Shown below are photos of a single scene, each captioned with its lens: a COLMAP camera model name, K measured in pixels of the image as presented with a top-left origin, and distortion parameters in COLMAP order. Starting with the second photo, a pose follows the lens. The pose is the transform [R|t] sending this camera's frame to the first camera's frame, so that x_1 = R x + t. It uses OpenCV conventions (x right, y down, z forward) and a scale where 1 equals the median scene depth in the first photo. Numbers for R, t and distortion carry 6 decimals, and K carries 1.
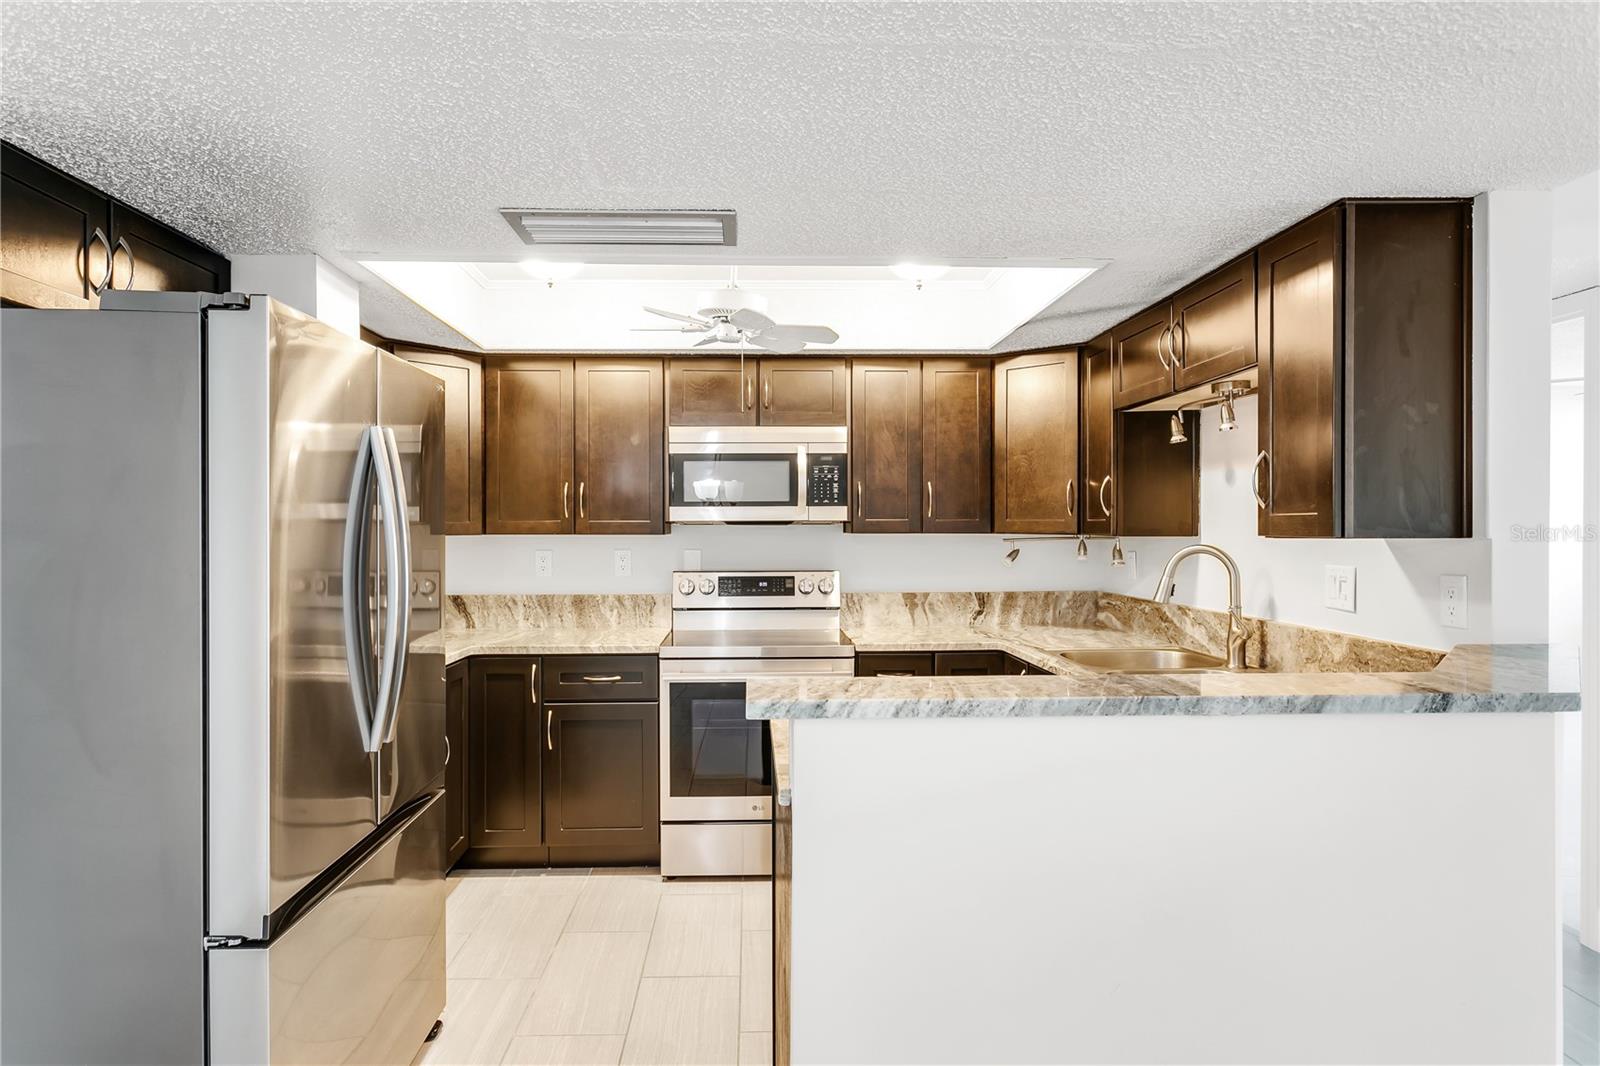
lens RADIAL K [[883.0, 0, 777.3], [0, 883.0, 530.6], [0, 0, 1]] dist [0.000673, 0.003013]
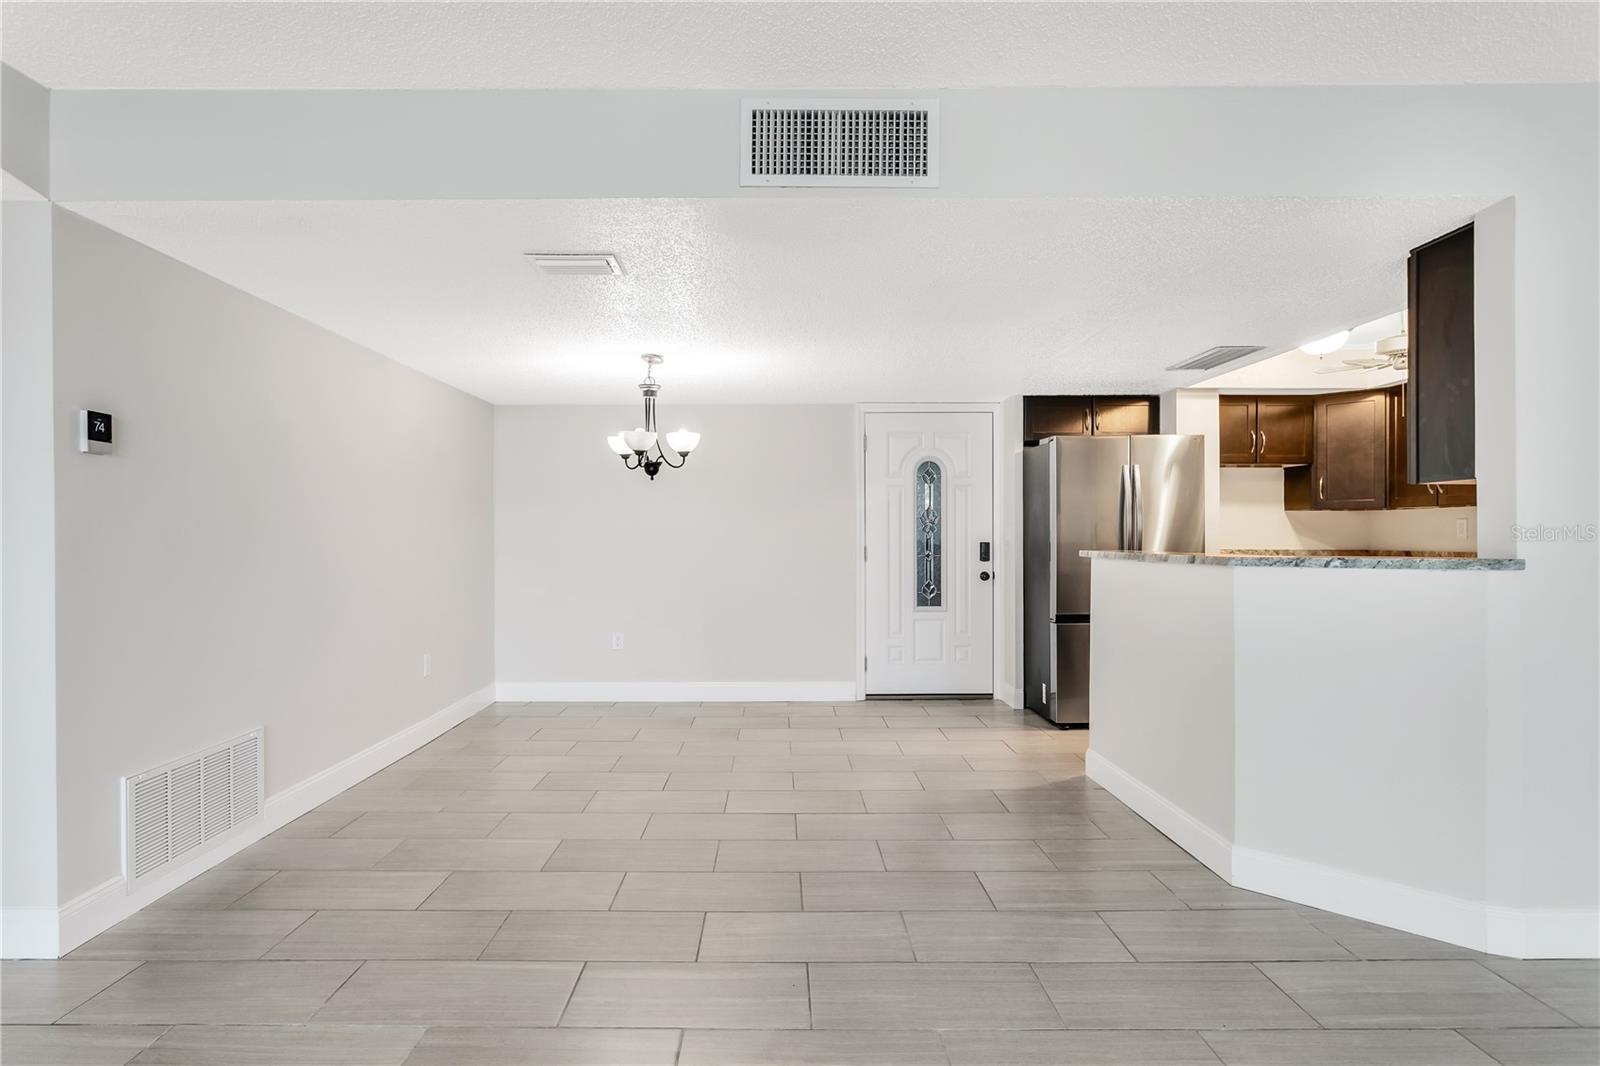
lens RADIAL K [[804.2, 0, 781.1], [0, 804.2, 533.1], [0, 0, 1]] dist [0.006941, 0.000364]
pose [[-0.024870, 0.000054, -0.999691, 1.074639], [-0.000077, 1.000000, 0.000056, 0.048069], [0.999691, 0.000078, -0.024870, -0.001909]]
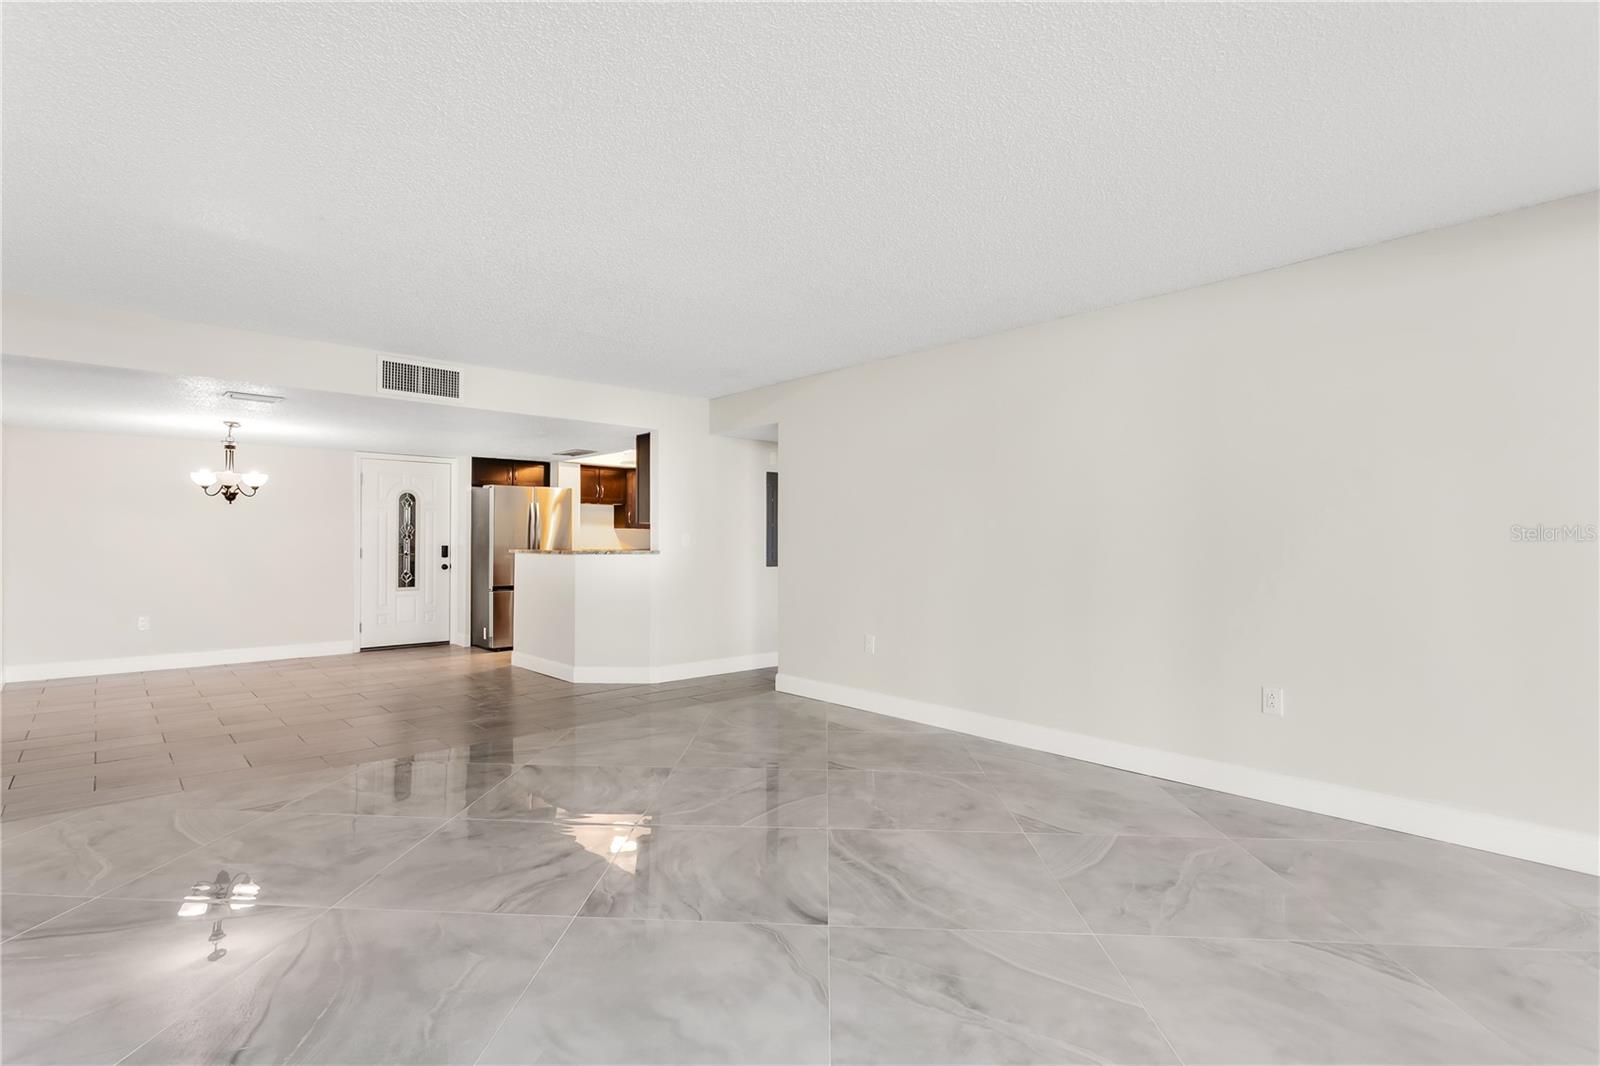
lens RADIAL K [[766.0, 0, 776.0], [0, 766.0, 531.8], [0, 0, 1]] dist [0.002963, 0.000276]
pose [[0.639889, -0.002945, -0.768462, 1.947666], [-0.006860, 0.999931, -0.009545, 0.040073], [0.768437, 0.011379, 0.639824, -0.365339]]
